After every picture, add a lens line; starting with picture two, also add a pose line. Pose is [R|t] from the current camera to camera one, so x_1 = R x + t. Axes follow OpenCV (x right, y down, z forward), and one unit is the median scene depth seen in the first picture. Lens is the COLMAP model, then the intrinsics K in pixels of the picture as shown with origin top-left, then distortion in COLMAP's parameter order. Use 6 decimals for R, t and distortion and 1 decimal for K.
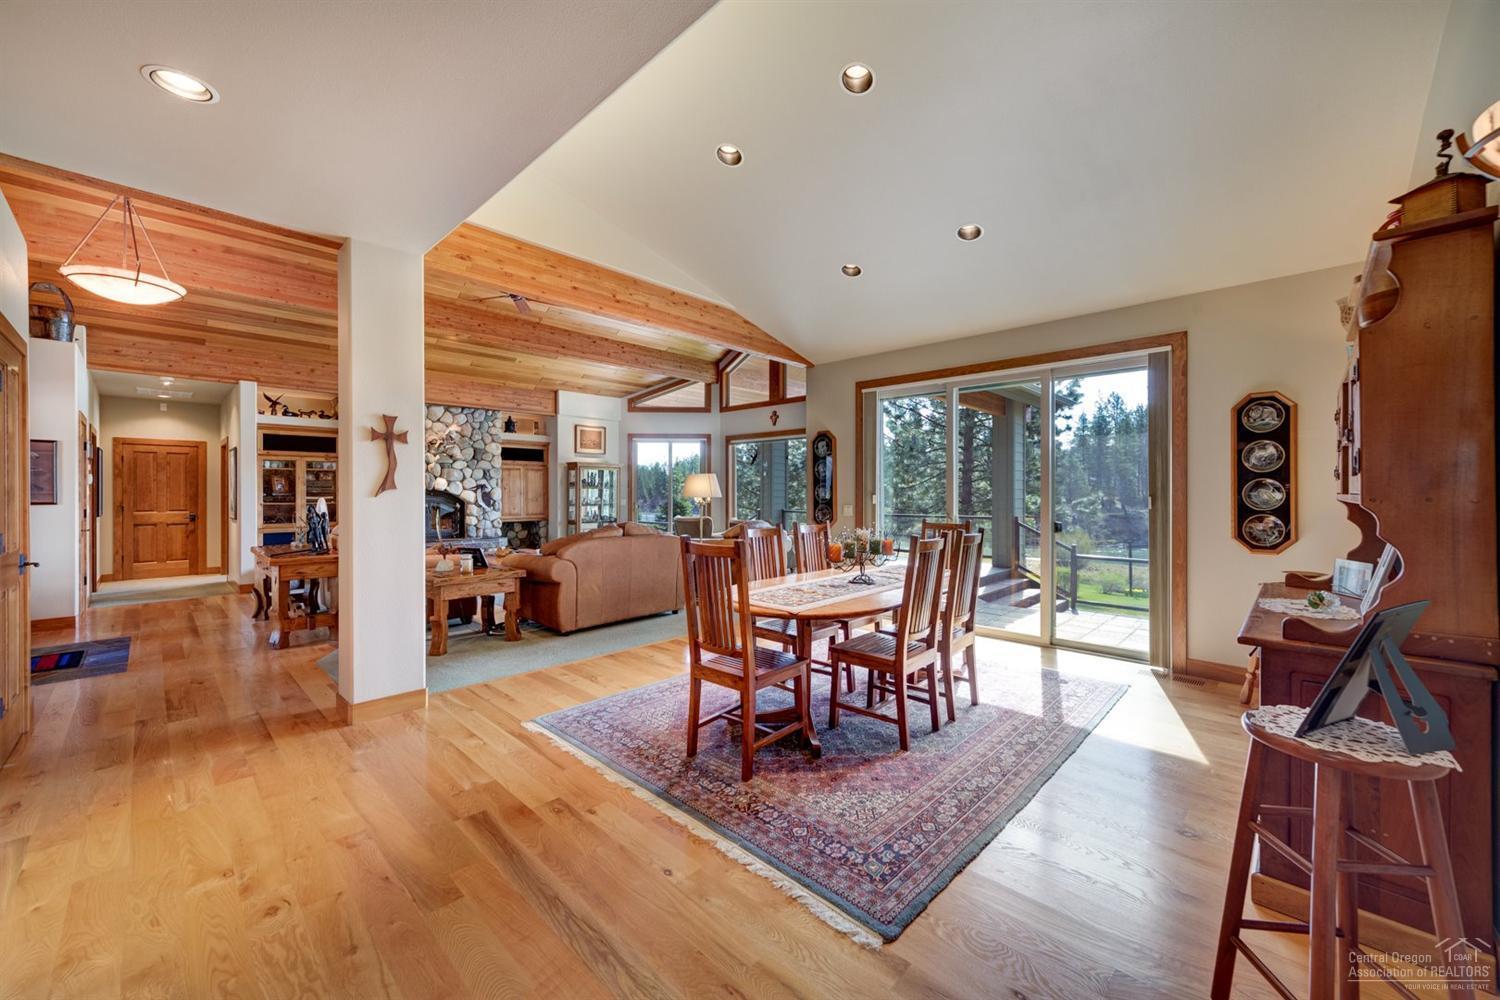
lens RADIAL K [[574.9, 0, 746.8], [0, 574.9, 494.1], [0, 0, 1]] dist [0.002418, 0.000033]
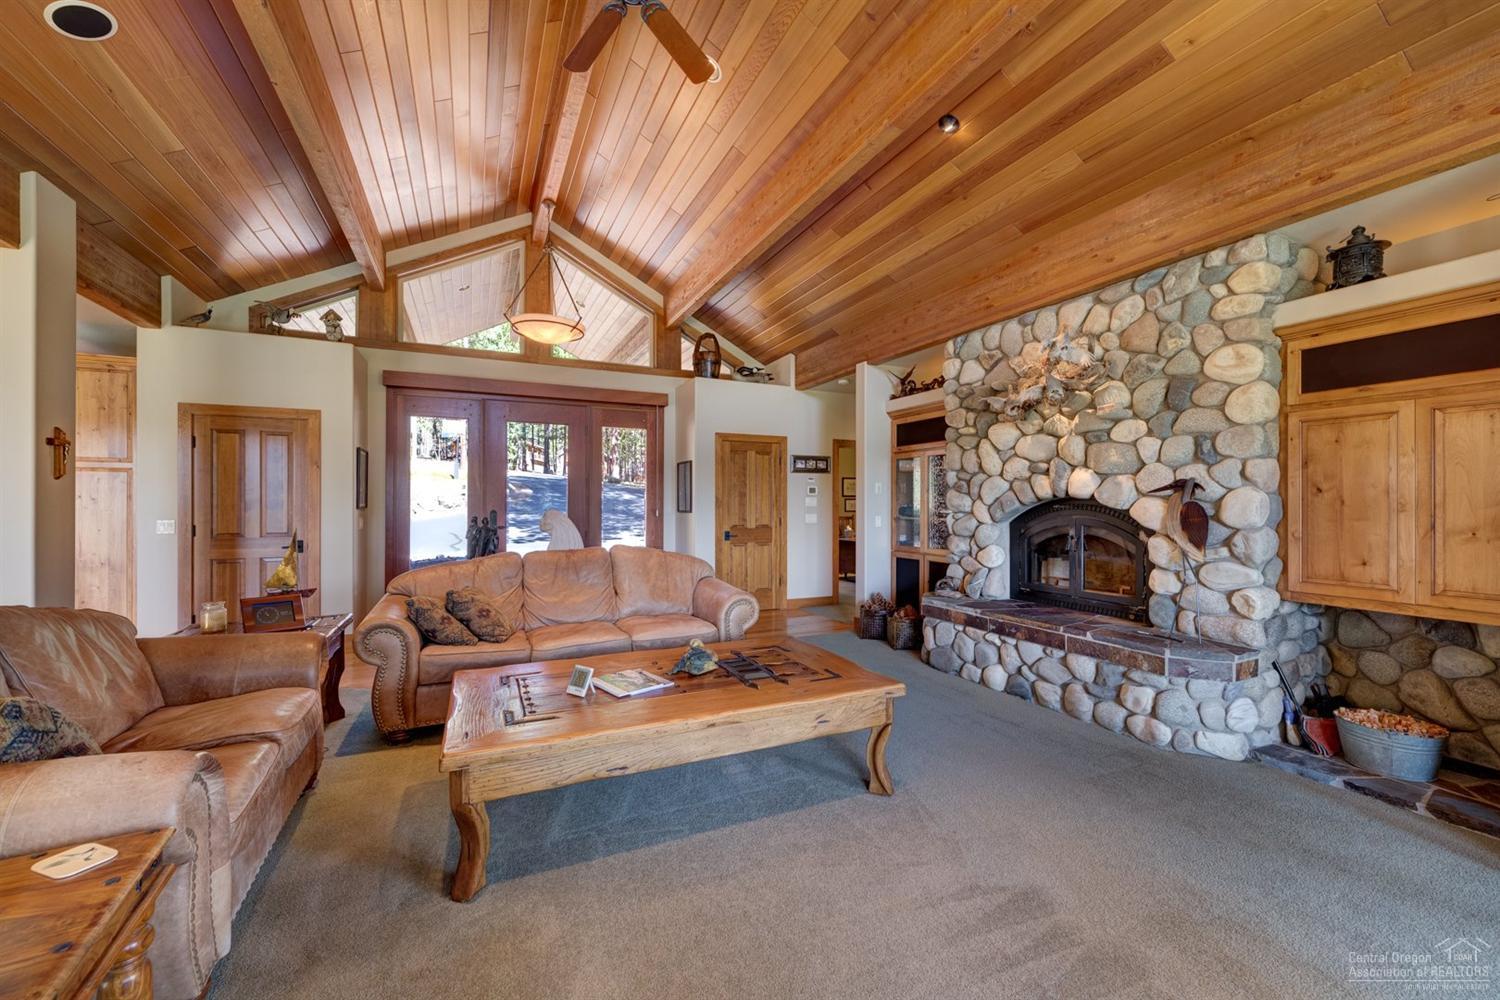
lens RADIAL K [[574.9, 0, 746.8], [0, 574.9, 494.1], [0, 0, 1]] dist [0.002418, 0.000033]
pose [[-0.355059, -0.012602, -0.934759, -0.086073], [-0.002779, 0.999919, -0.012425, -0.005262], [0.934840, -0.001814, -0.355065, 1.425374]]
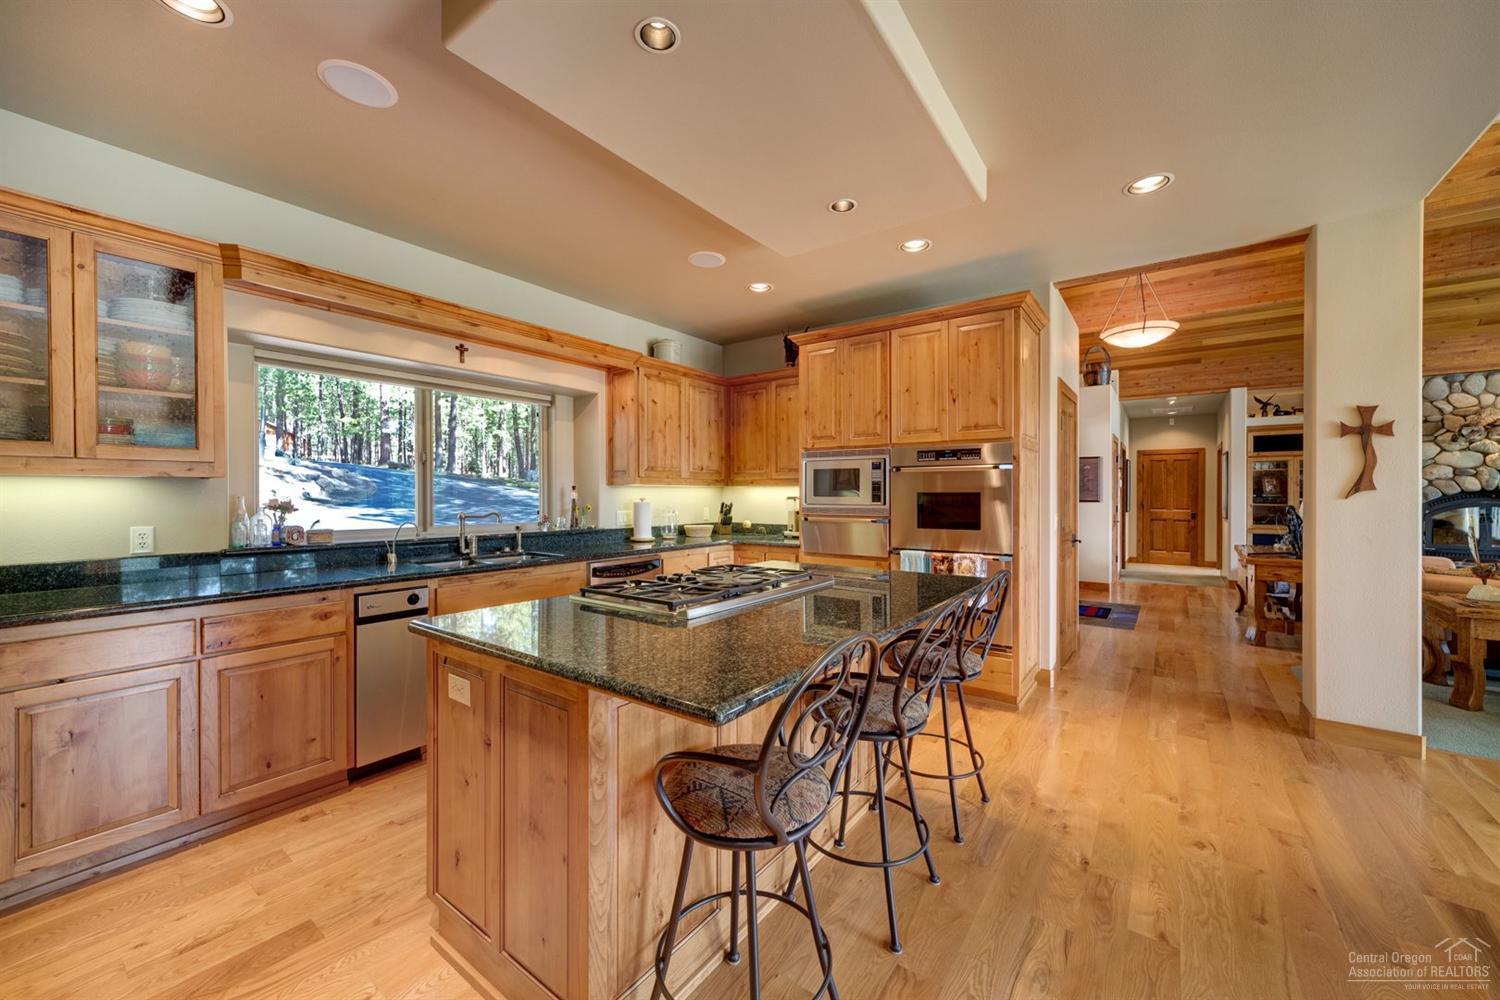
lens RADIAL K [[574.9, 0, 746.8], [0, 574.9, 494.1], [0, 0, 1]] dist [0.002418, 0.000033]
pose [[0.125115, 0.001341, -0.992141, 0.082728], [-0.003160, 0.999995, 0.000953, -0.000091], [0.992137, 0.003016, 0.125119, -0.027500]]
